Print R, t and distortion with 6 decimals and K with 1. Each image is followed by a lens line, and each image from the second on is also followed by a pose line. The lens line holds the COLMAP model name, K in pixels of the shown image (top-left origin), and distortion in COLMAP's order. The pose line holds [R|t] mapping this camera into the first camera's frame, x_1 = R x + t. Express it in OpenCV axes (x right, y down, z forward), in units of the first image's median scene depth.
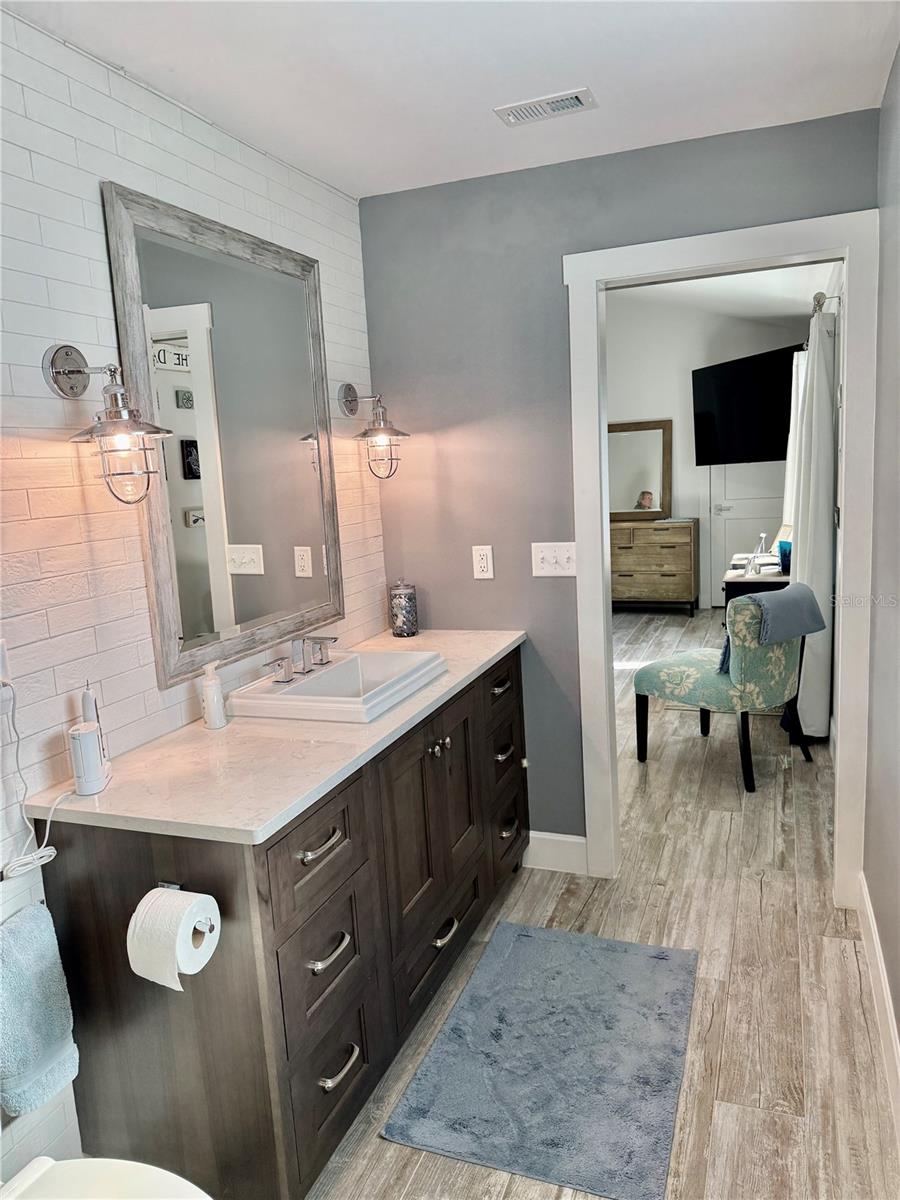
lens RADIAL K [[841.7, 0, 450.0], [0, 841.7, 600.0], [0, 0, 1]] dist [0.089790, -0.123190]
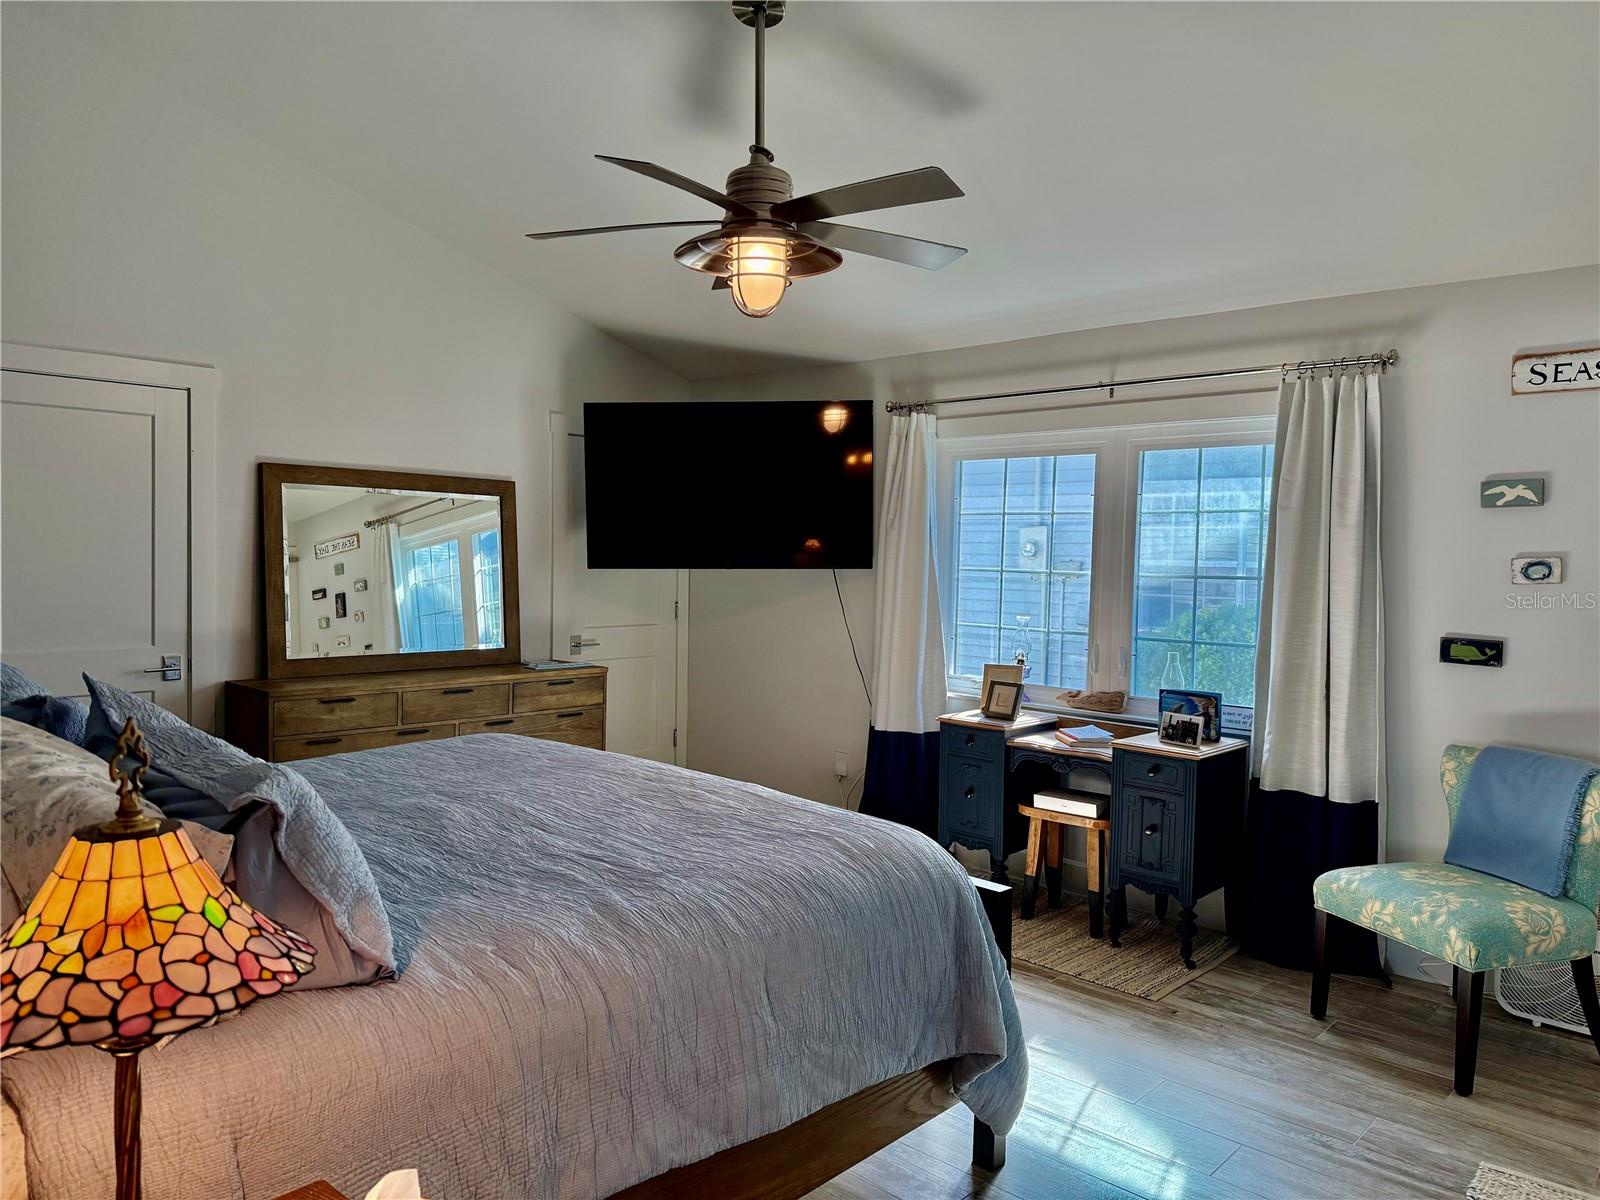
lens RADIAL K [[1122.3, 0, 797.6], [0, 1122.3, 601.1], [0, 0, 1]] dist [0.089790, -0.123190]
pose [[0.380598, 0.020095, 0.924522, -0.343713], [0.110798, 0.991571, -0.067164, -0.069530], [-0.918079, 0.127998, 0.375164, 0.586030]]
